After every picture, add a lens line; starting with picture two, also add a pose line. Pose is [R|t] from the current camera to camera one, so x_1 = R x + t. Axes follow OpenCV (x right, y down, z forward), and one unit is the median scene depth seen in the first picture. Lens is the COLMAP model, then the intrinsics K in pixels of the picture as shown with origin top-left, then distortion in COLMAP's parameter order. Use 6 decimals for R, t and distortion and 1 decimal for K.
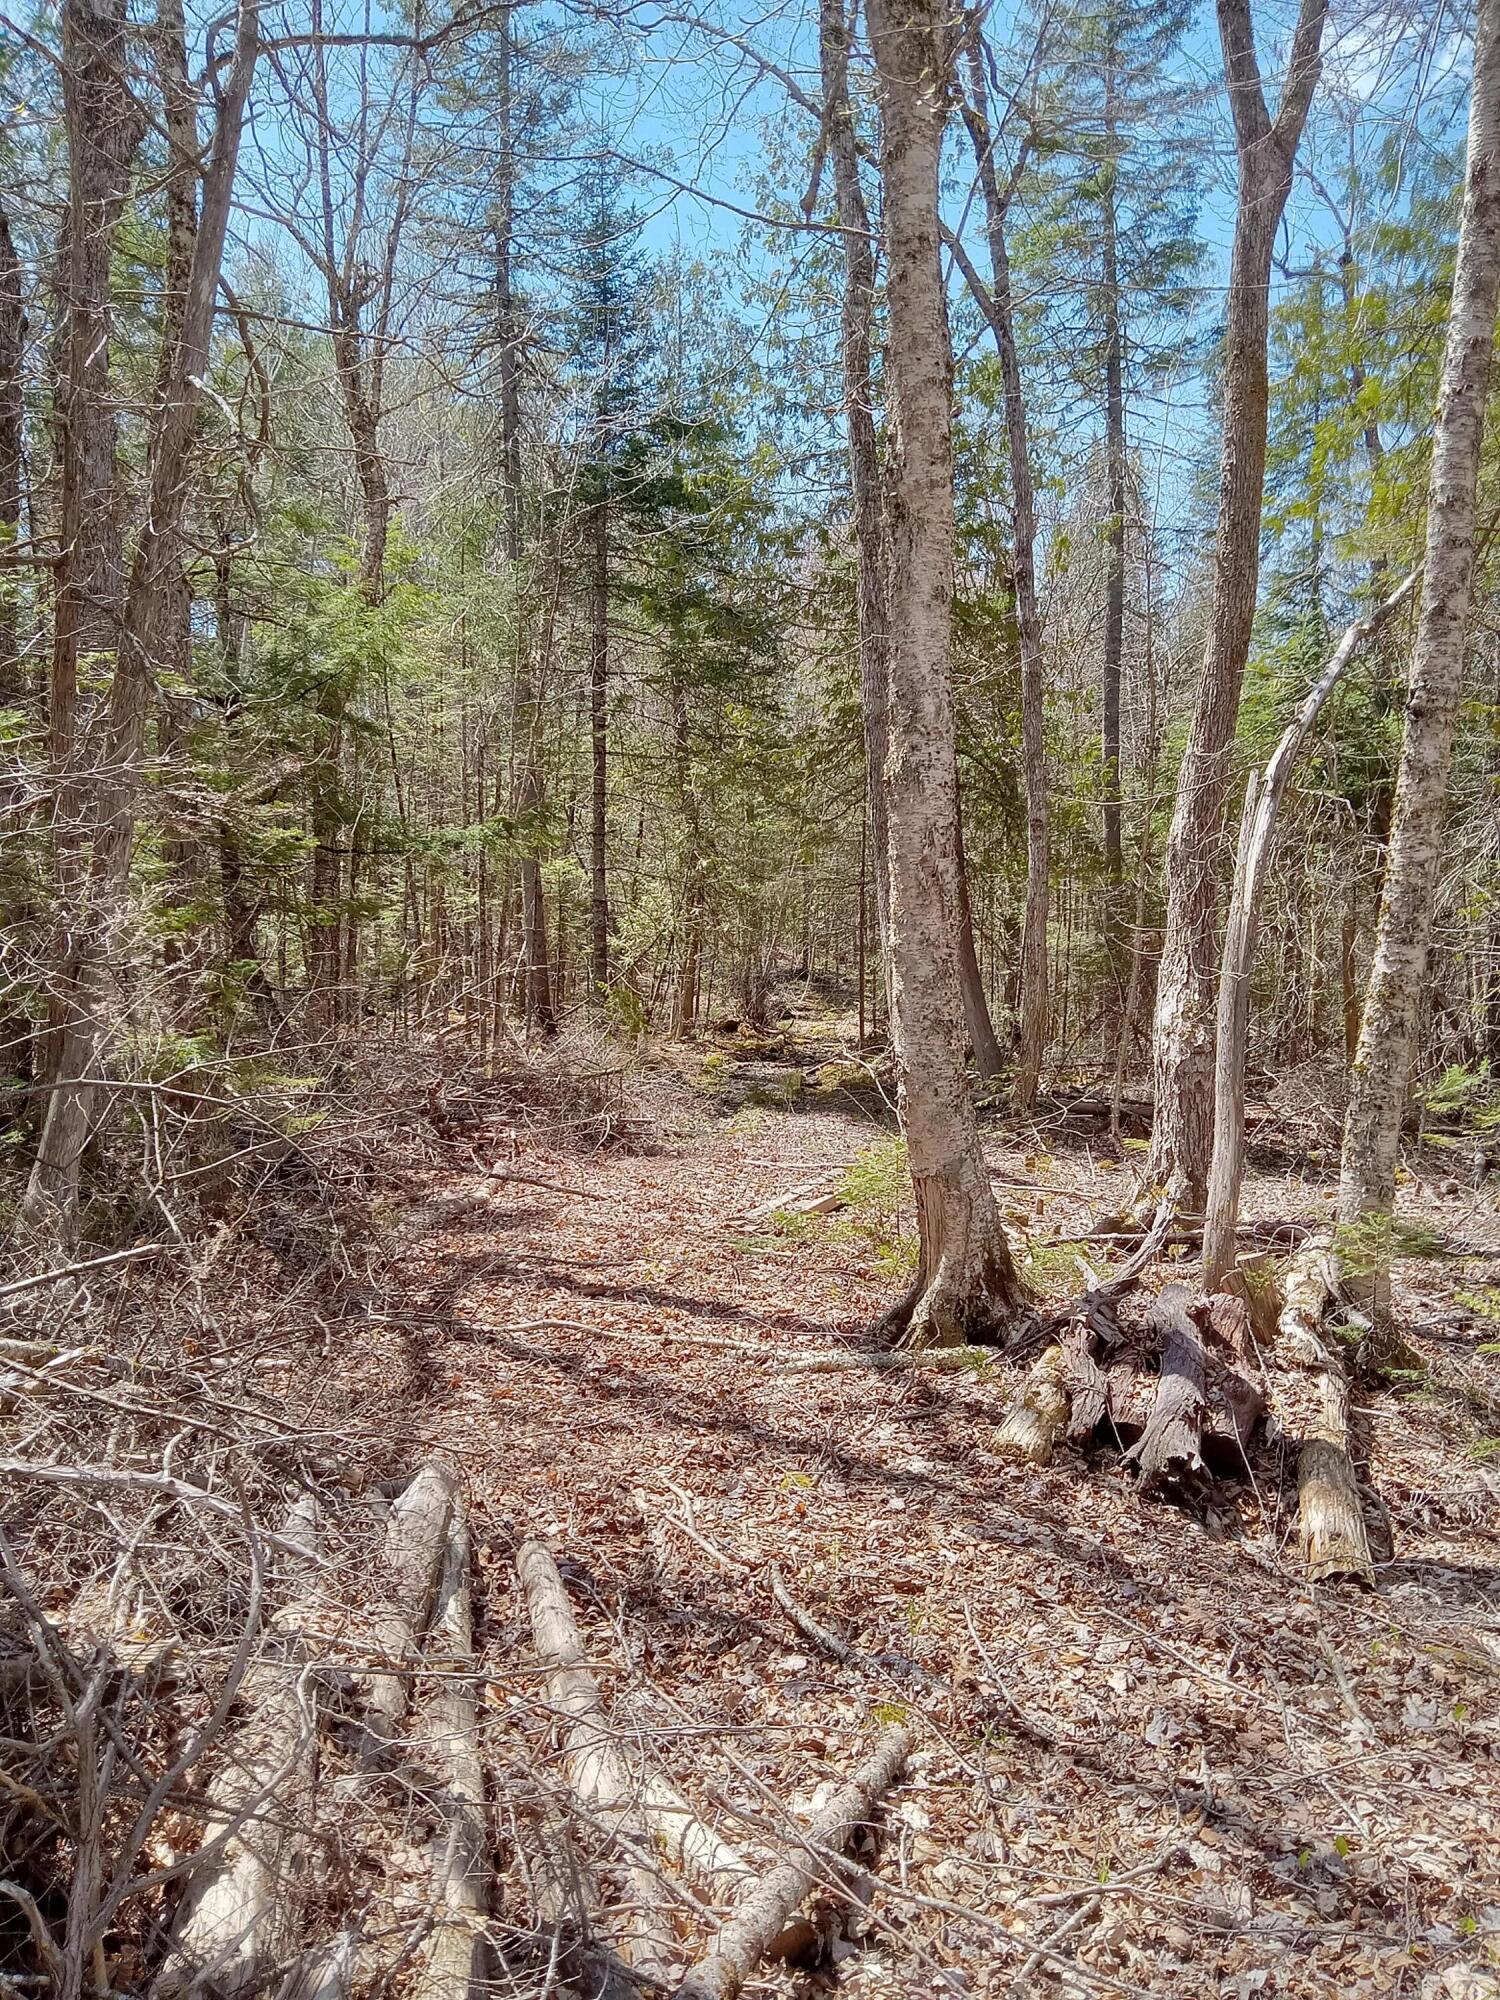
lens RADIAL K [[1555.6, 0, 751.0], [0, 1555.6, 998.0], [0, 0, 1]] dist [-0.004990, 0.006529]
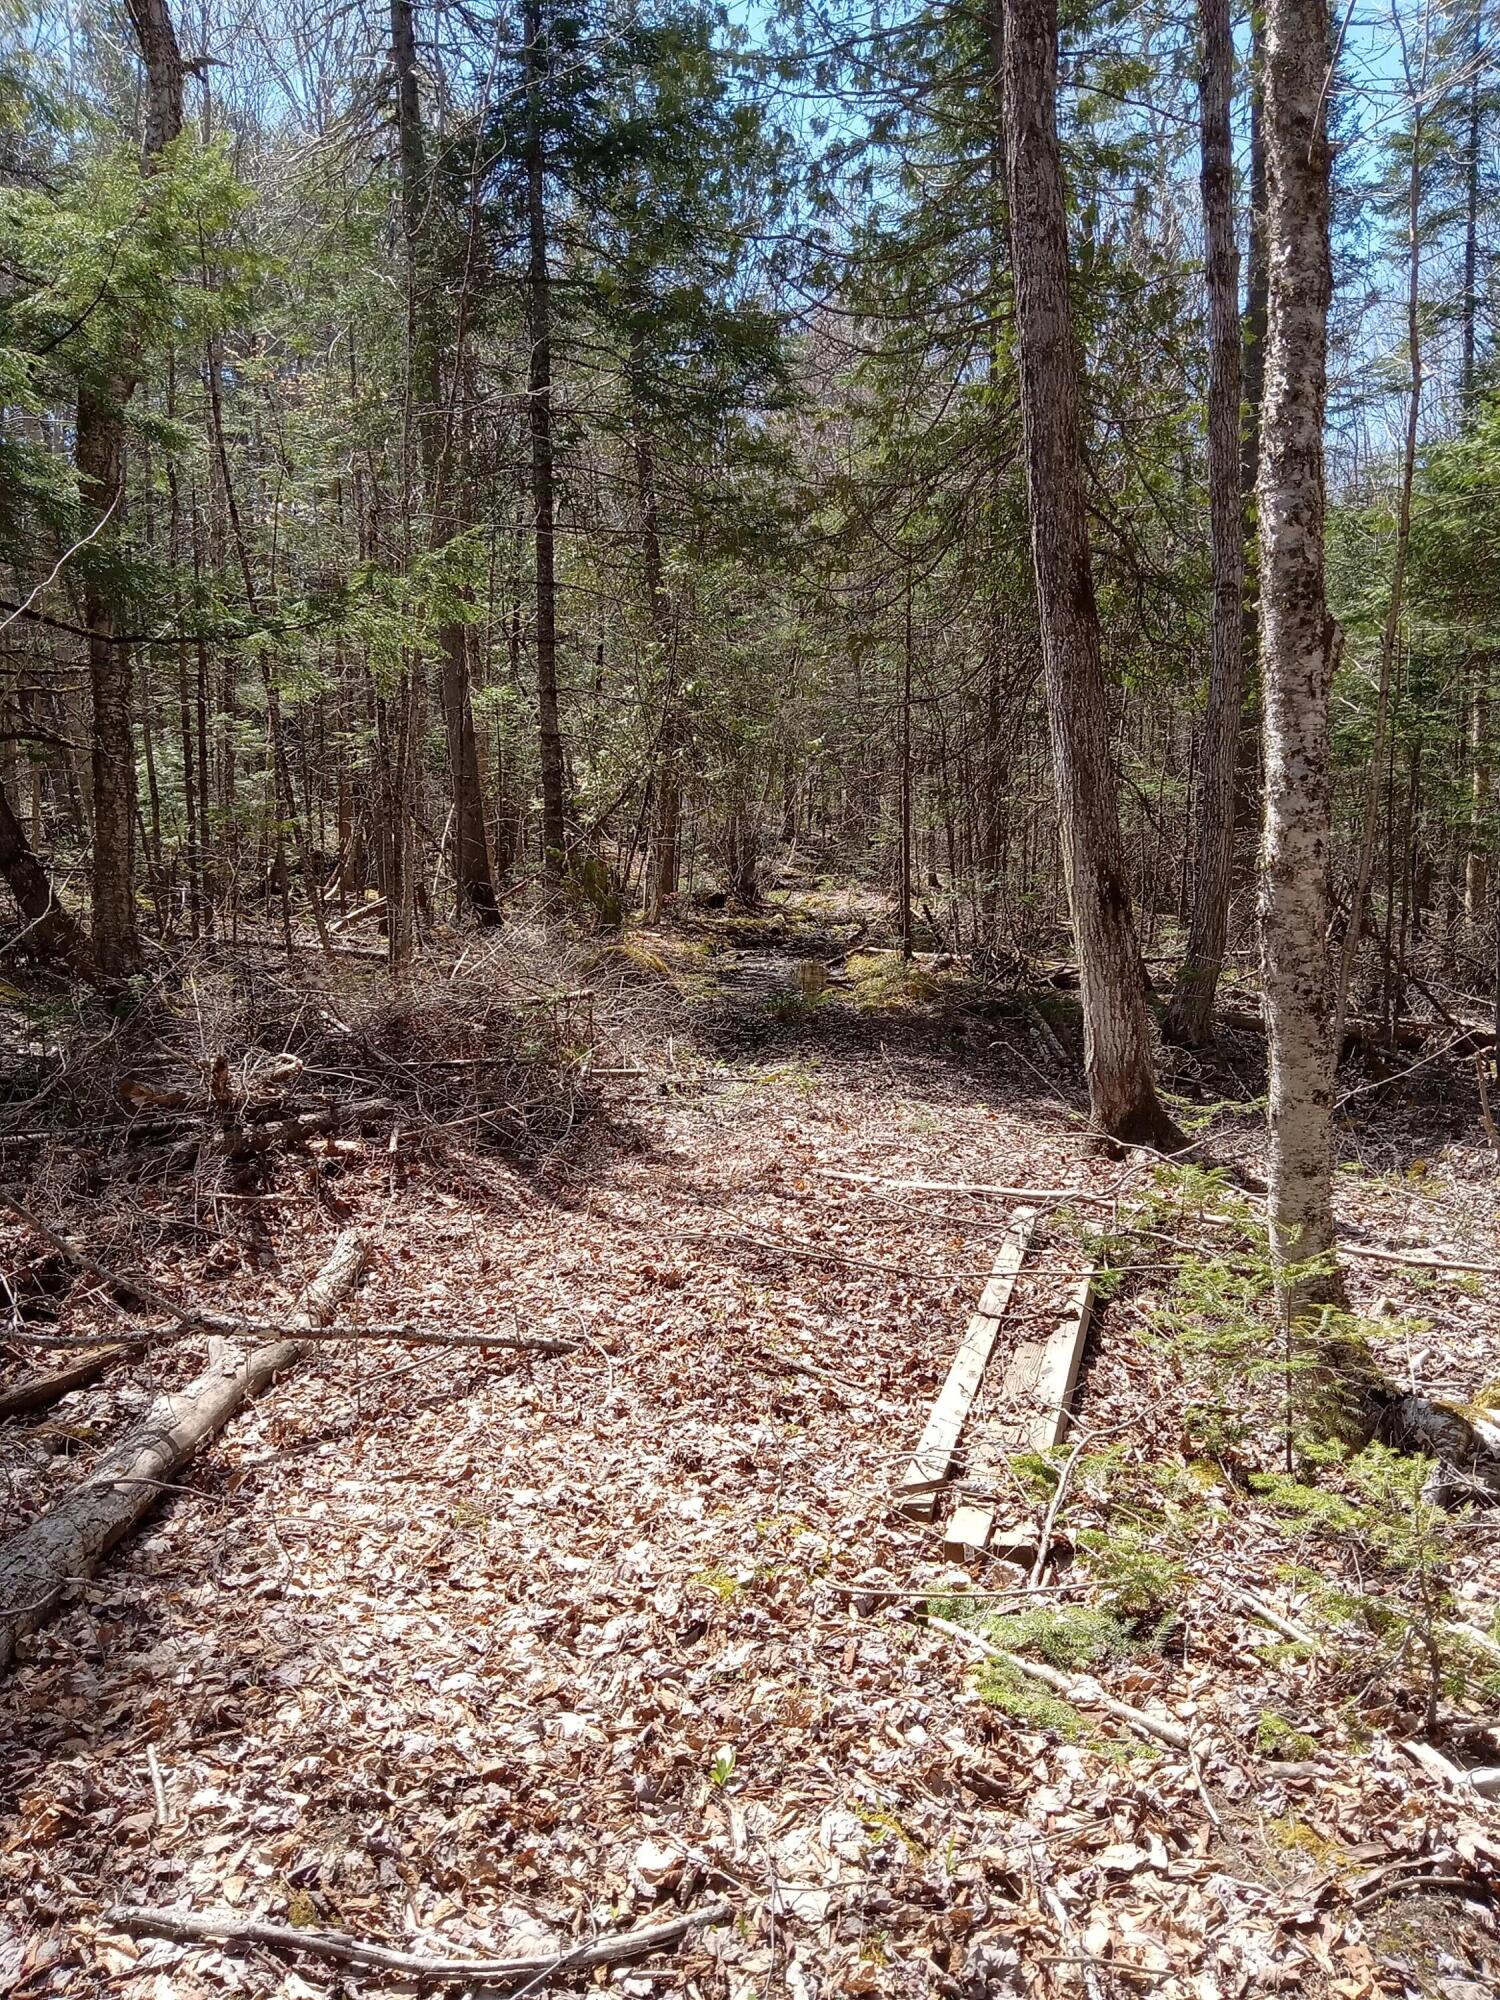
lens RADIAL K [[1555.6, 0, 750.6], [0, 1555.6, 1003.3], [0, 0, 1]] dist [-0.004990, 0.006529]
pose [[0.999396, -0.022527, 0.026468, -0.022377], [0.020112, 0.995897, 0.088229, -0.000037], [-0.028347, -0.087644, 0.995748, 0.230617]]
